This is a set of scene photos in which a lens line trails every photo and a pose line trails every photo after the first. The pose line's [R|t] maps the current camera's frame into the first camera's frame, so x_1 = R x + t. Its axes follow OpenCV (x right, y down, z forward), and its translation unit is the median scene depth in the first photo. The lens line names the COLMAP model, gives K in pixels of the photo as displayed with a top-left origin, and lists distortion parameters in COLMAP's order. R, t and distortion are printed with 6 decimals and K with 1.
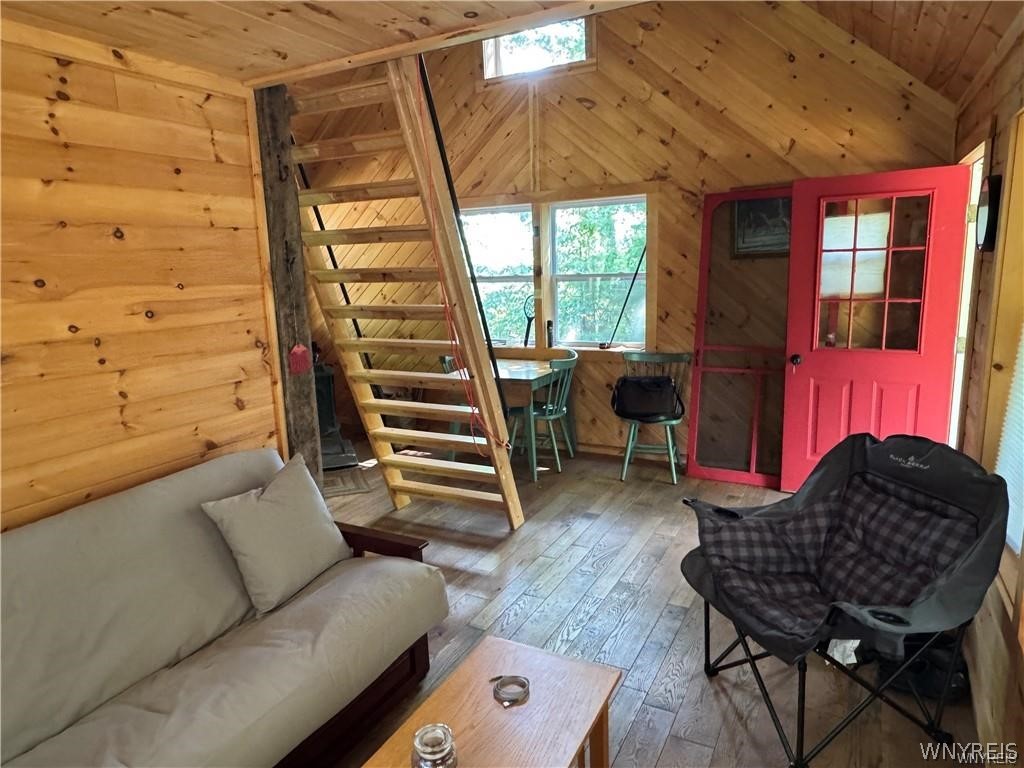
lens RADIAL K [[649.8, 0, 507.3], [0, 649.8, 381.3], [0, 0, 1]] dist [-0.005483, 0.003162]
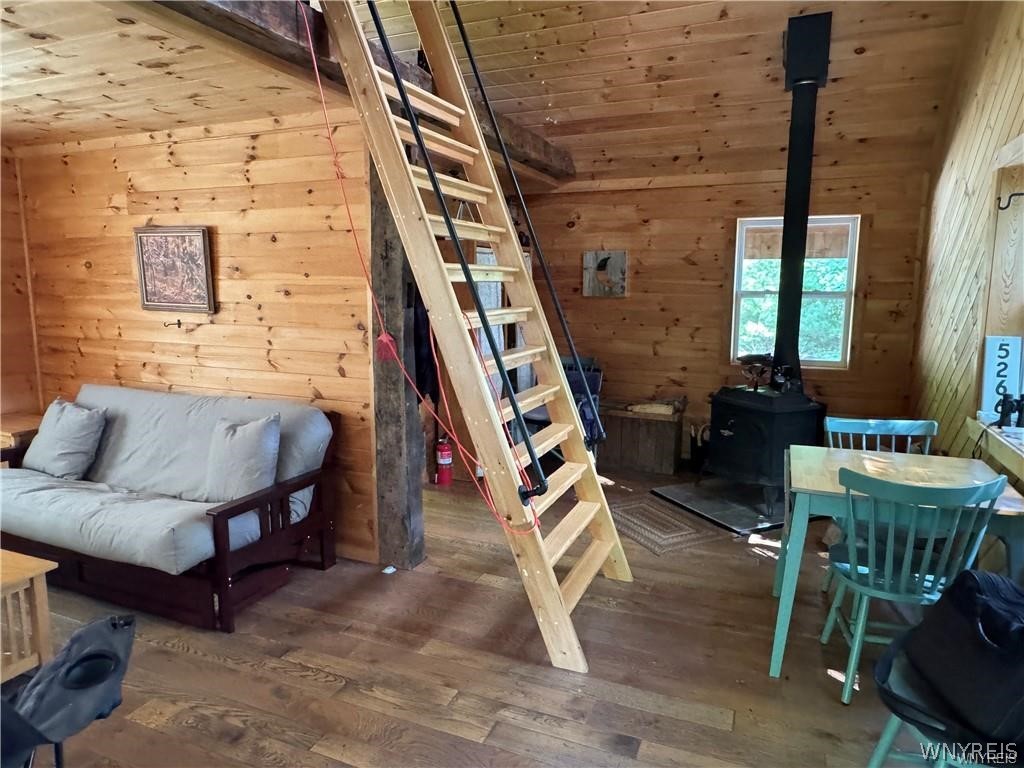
lens RADIAL K [[649.8, 0, 507.3], [0, 649.8, 381.3], [0, 0, 1]] dist [-0.005483, 0.003162]
pose [[0.088945, 0.179449, -0.979738, 0.911884], [-0.189731, 0.968679, 0.160199, -0.224987], [0.977799, 0.171638, 0.120206, 1.262953]]
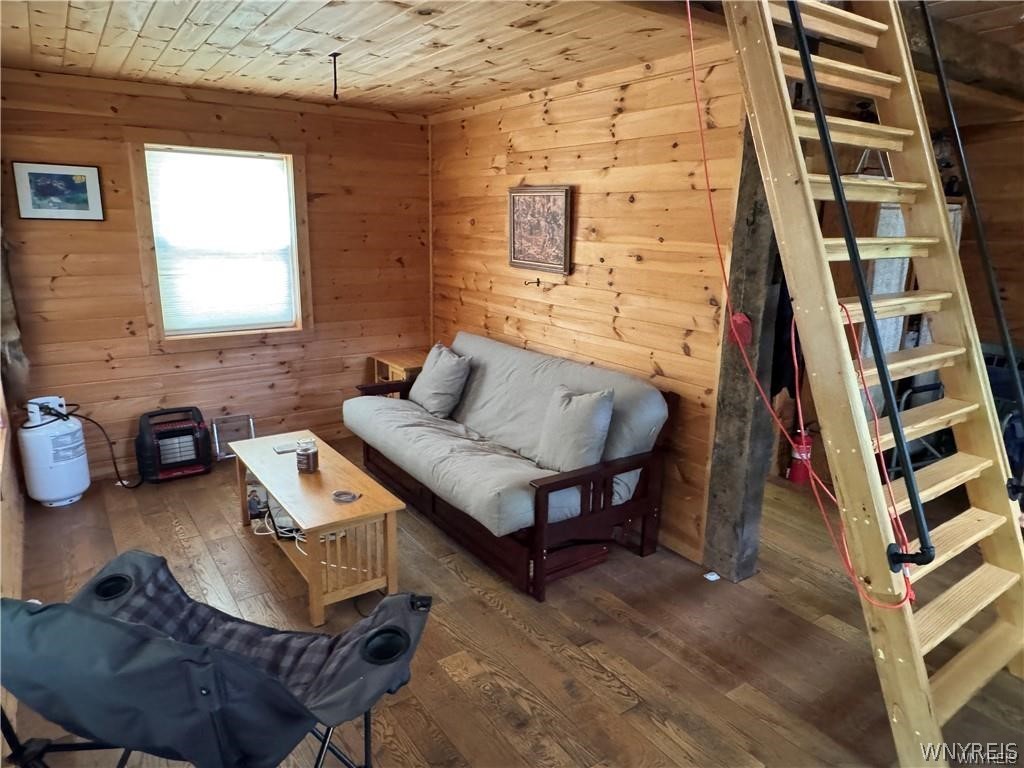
lens RADIAL K [[649.8, 0, 507.3], [0, 649.8, 381.3], [0, 0, 1]] dist [-0.005483, 0.003162]
pose [[-0.453822, 0.238416, -0.858606, 0.763434], [-0.163232, 0.924996, 0.343128, -0.269964], [0.876014, 0.295871, -0.380866, 1.271690]]
